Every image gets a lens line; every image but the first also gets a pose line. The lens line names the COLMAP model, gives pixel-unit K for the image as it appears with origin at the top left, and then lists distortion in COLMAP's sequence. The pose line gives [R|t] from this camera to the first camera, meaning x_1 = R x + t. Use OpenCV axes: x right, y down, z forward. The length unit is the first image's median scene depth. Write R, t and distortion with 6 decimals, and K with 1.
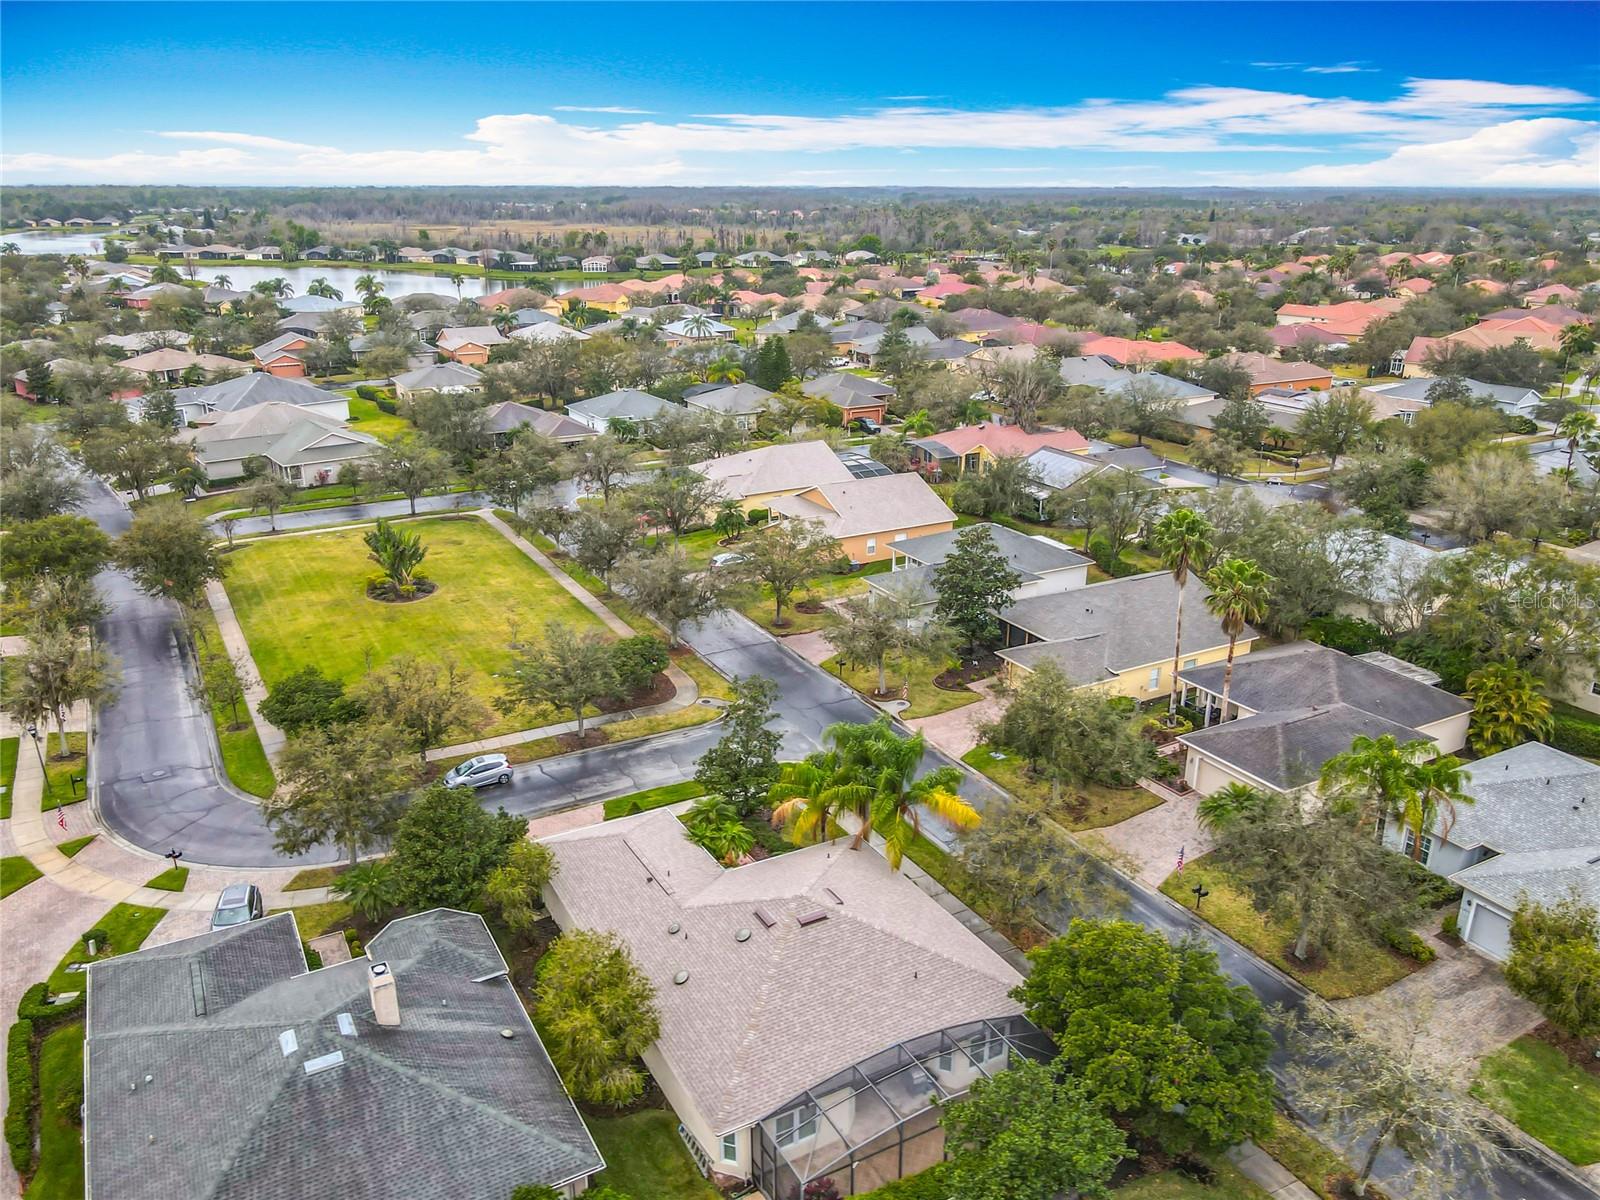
lens RADIAL K [[1212.6, 0, 791.8], [0, 1212.6, 602.6], [0, 0, 1]] dist [0.025623, 0.000308]
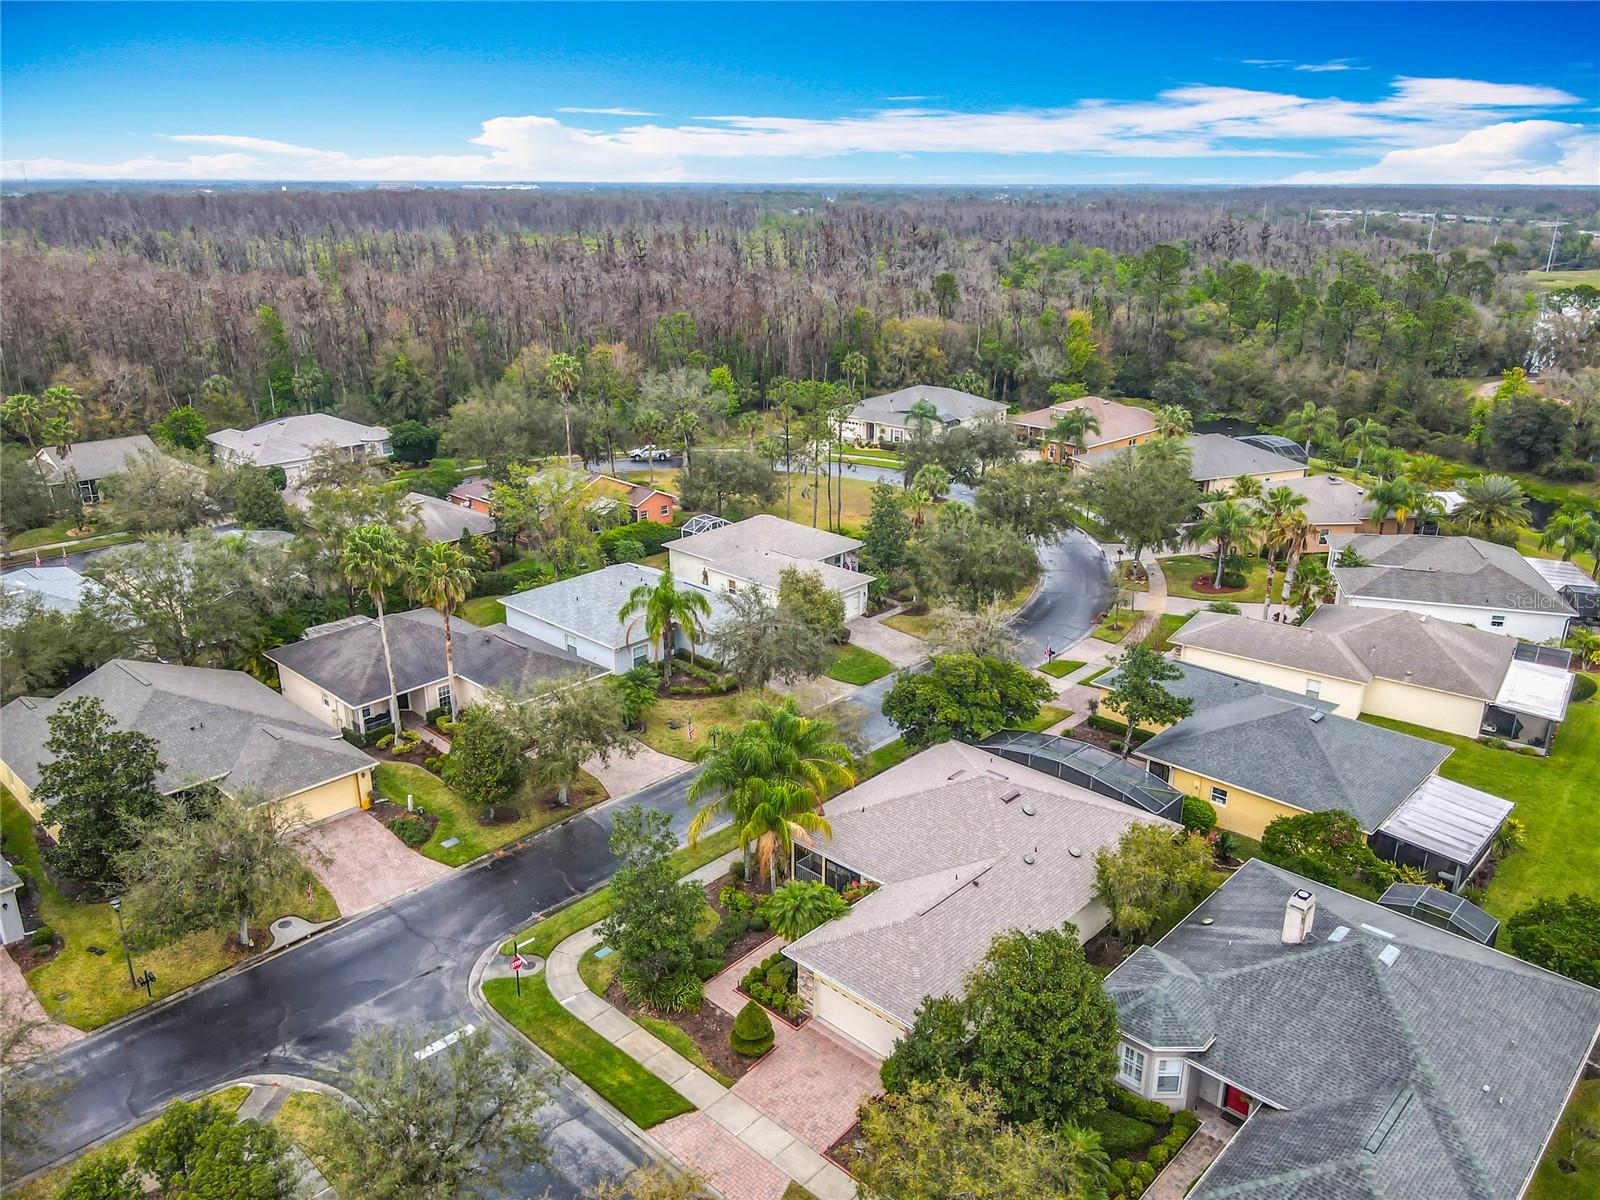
lens RADIAL K [[1181.6, 0, 771.9], [0, 1181.6, 642.4], [0, 0, 1]] dist [0.013598, 0.003547]
pose [[-0.288624, -0.350715, 0.890896, -0.353670], [0.315661, 0.843614, 0.434366, -0.171897], [-0.903911, 0.406589, -0.132780, 0.492419]]
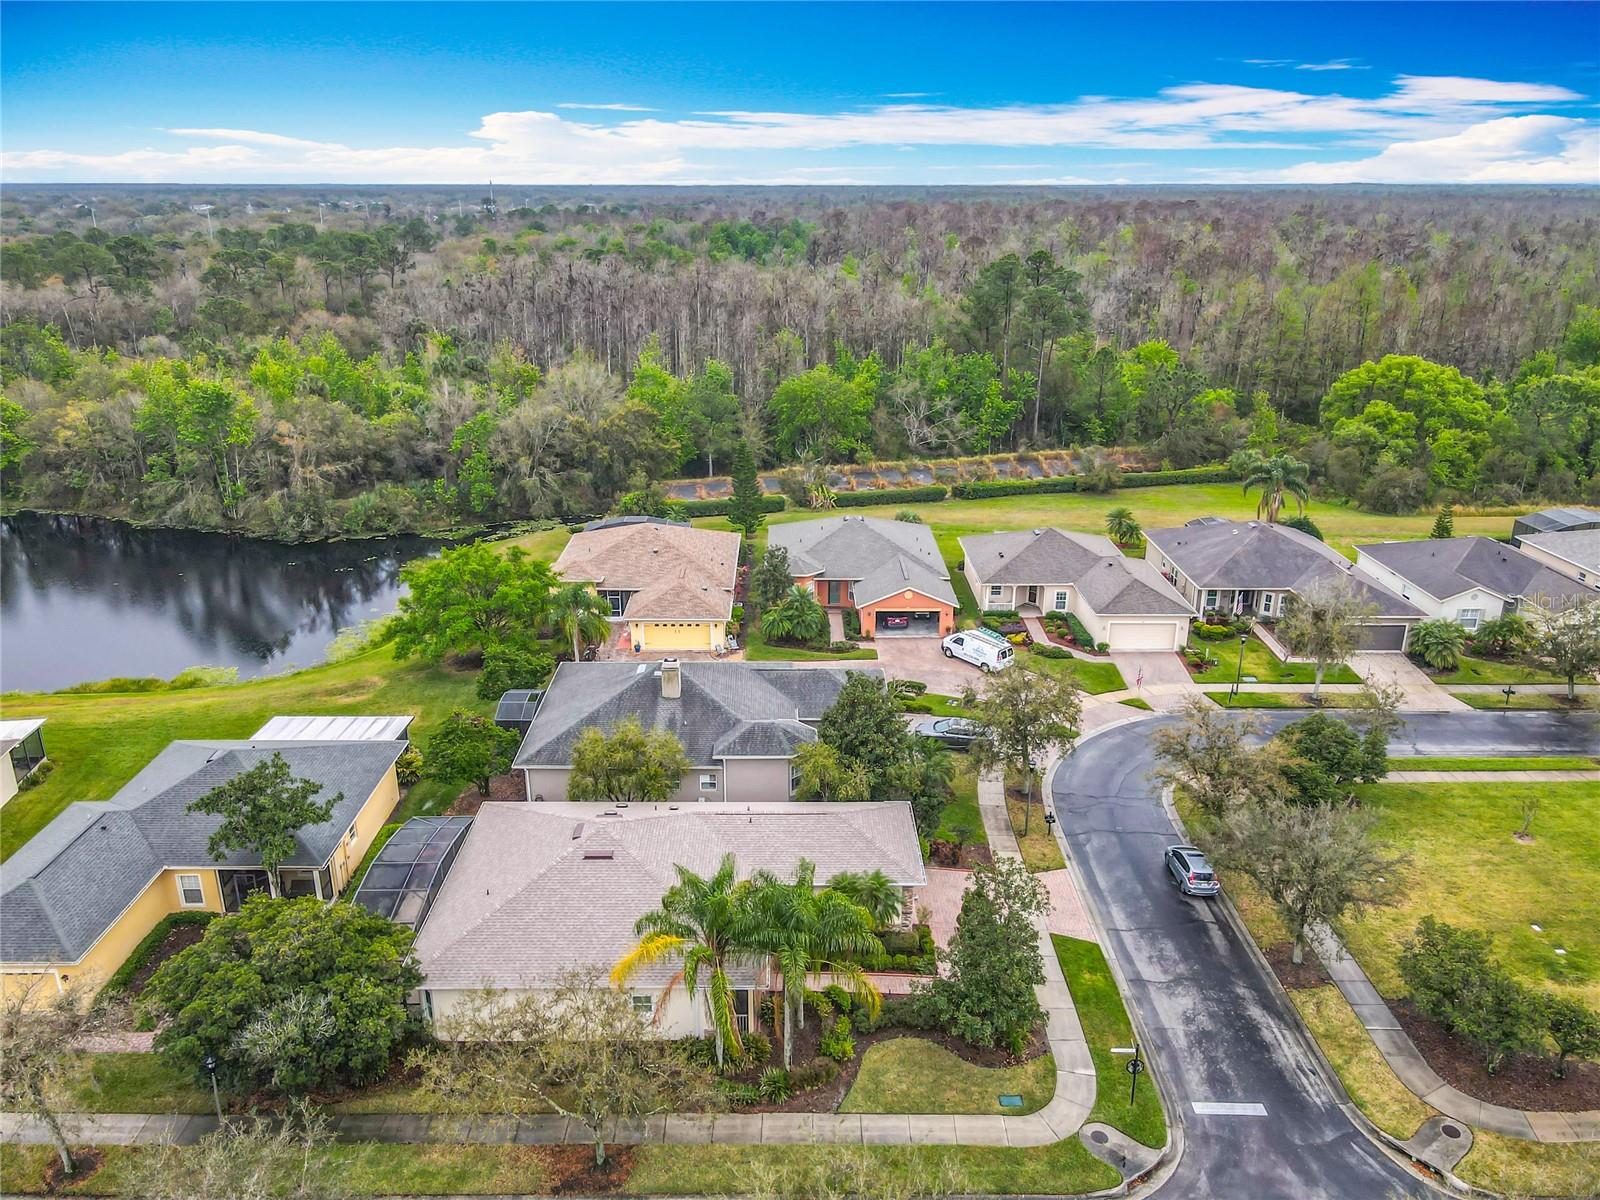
lens RADIAL K [[1192.2, 0, 797.0], [0, 1192.2, 611.4], [0, 0, 1]] dist [-0.007680, 0.028195]
pose [[-0.476561, 0.298607, -0.826876, 0.281698], [-0.291813, 0.833496, 0.469180, -0.176252], [0.829298, 0.464886, -0.310075, 0.525897]]
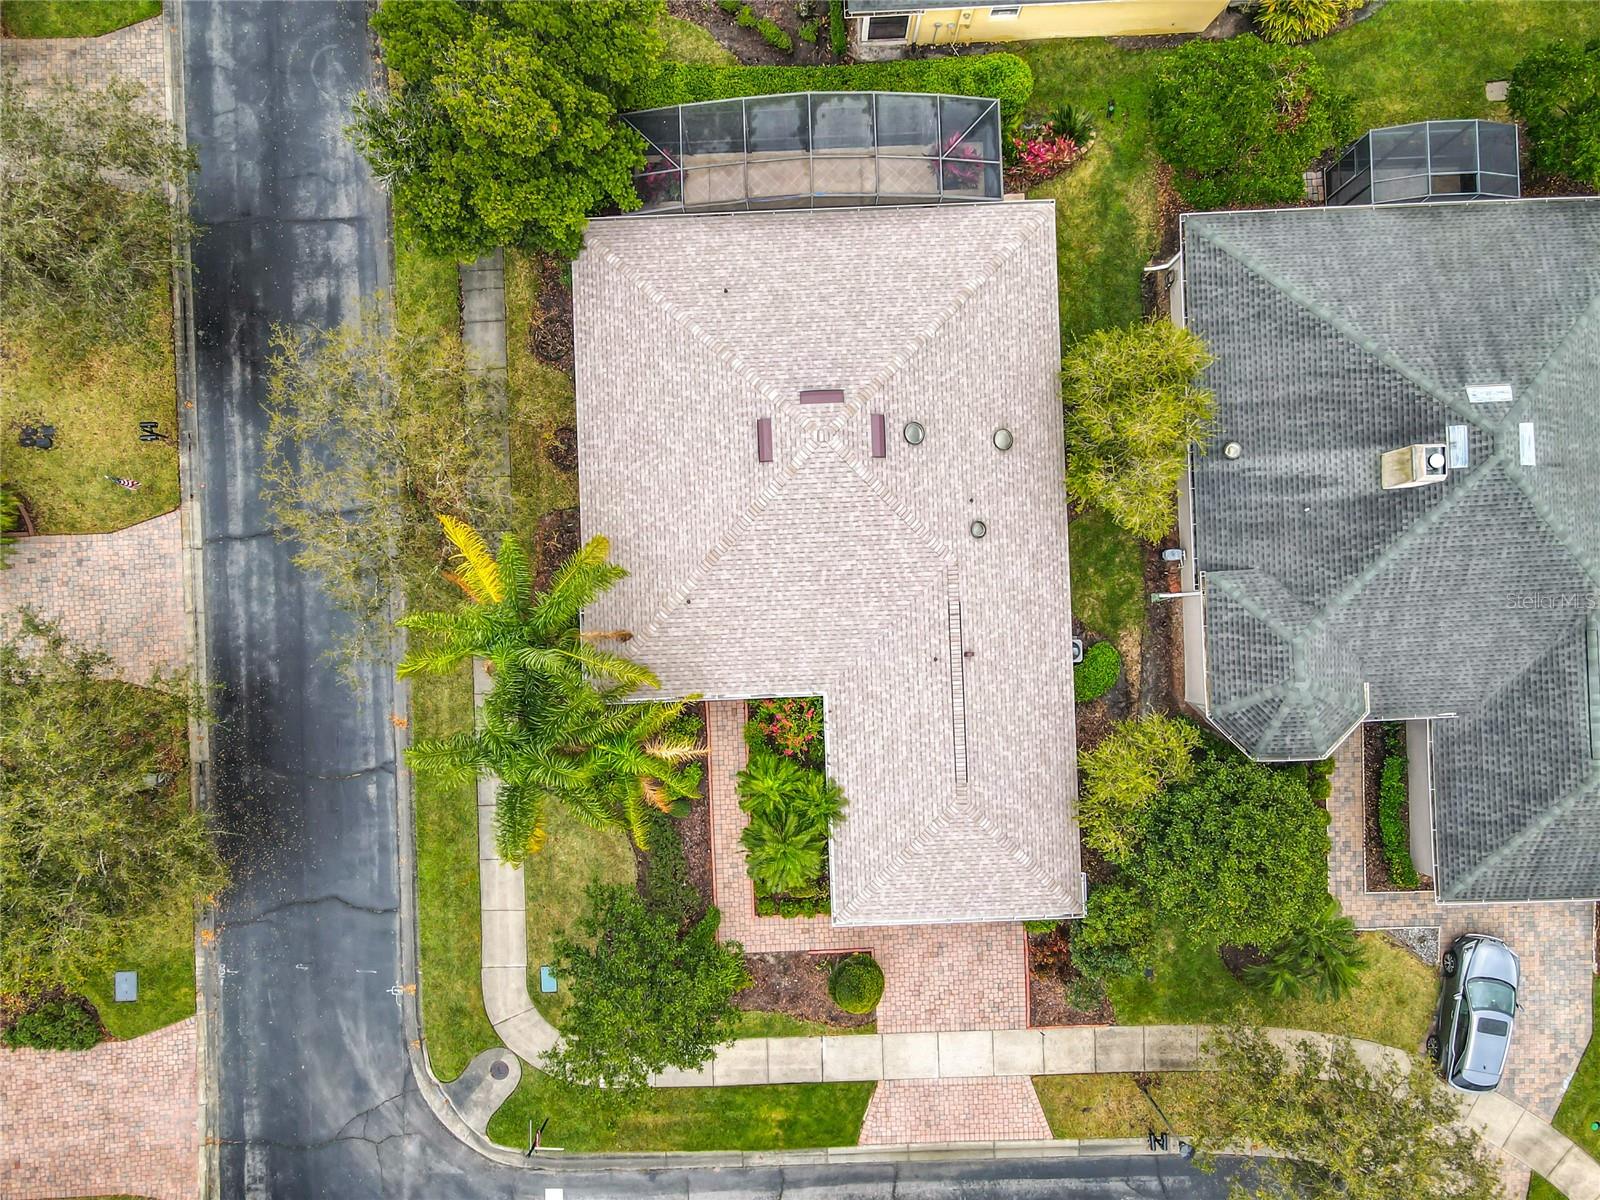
lens RADIAL K [[1204.4, 0, 790.5], [0, 1204.4, 601.0], [0, 0, 1]] dist [-0.007918, 0.062380]
pose [[-0.892288, -0.451415, 0.006795, -0.007764], [0.156191, -0.294543, 0.942788, -0.160123], [-0.423587, 0.842300, 0.333324, 0.328329]]
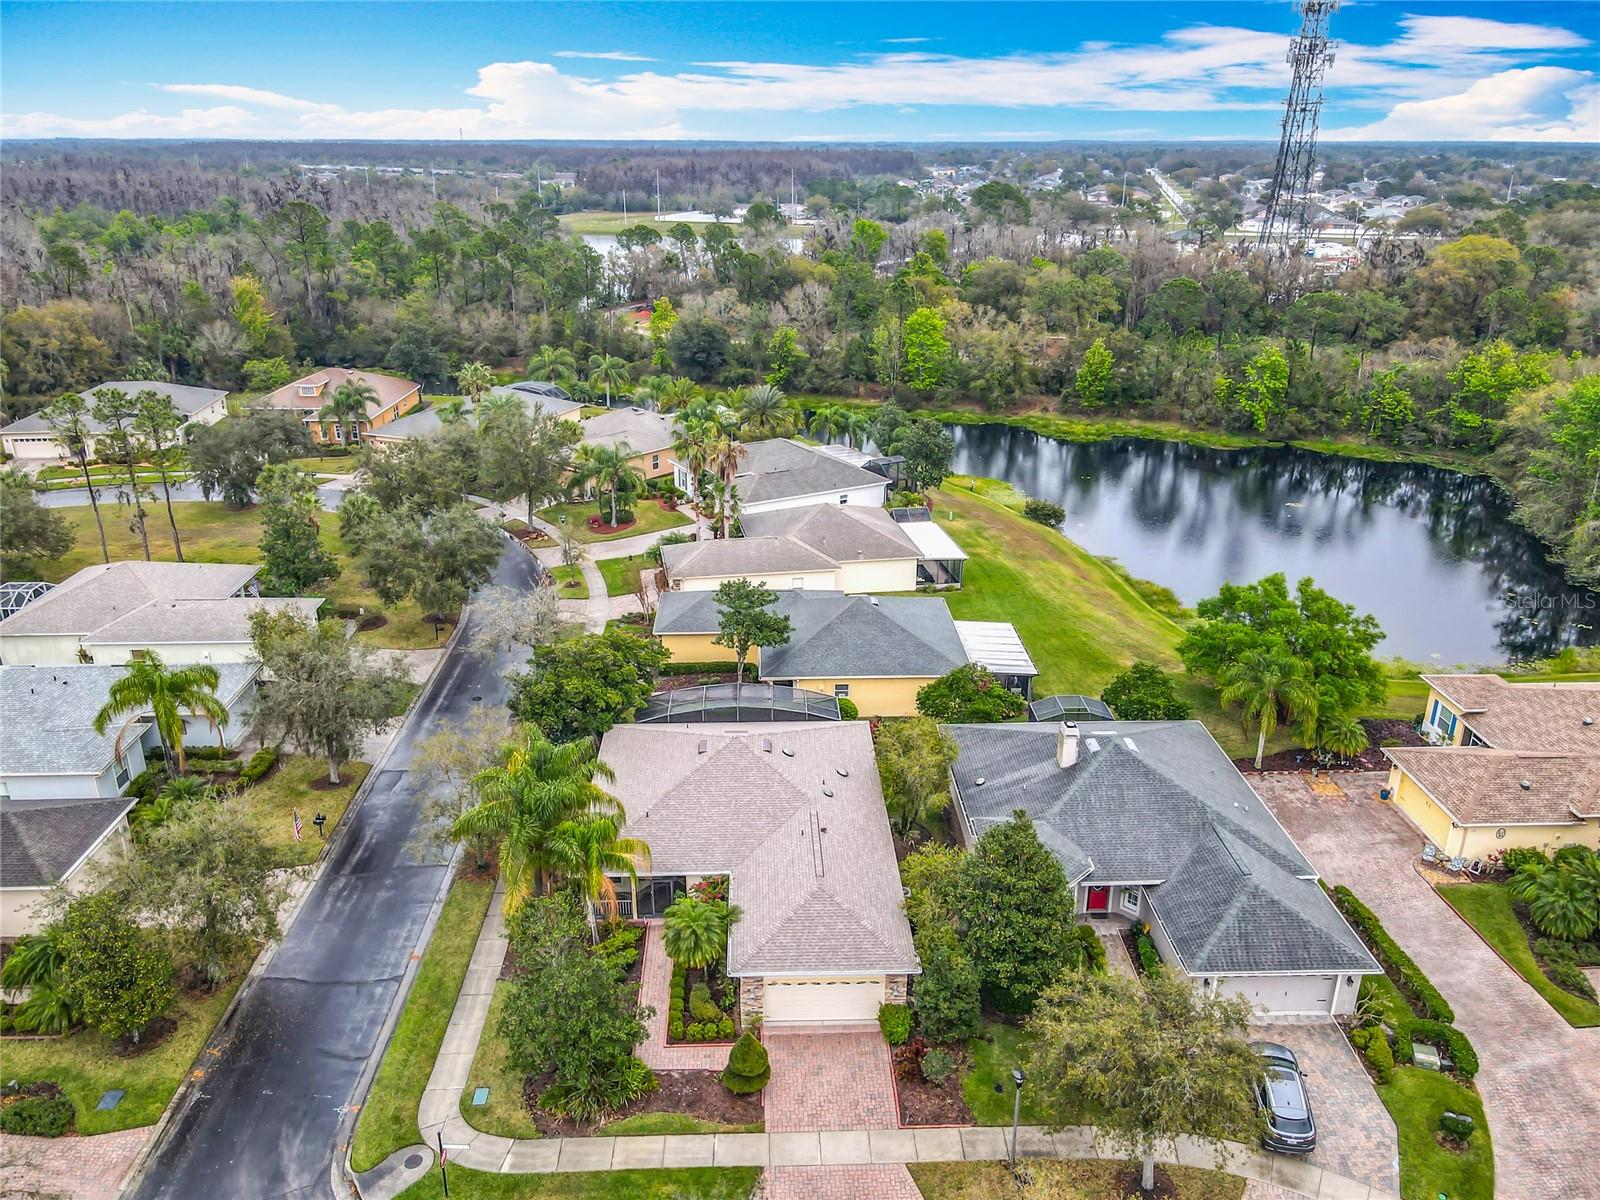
lens RADIAL K [[1216.4, 0, 792.9], [0, 1216.4, 601.3], [0, 0, 1]] dist [-0.006183, 0.034350]
pose [[-0.889829, -0.167117, 0.424589, -0.200992], [0.147325, 0.775457, 0.613972, -0.226011], [-0.431856, 0.608883, -0.665403, 0.644573]]
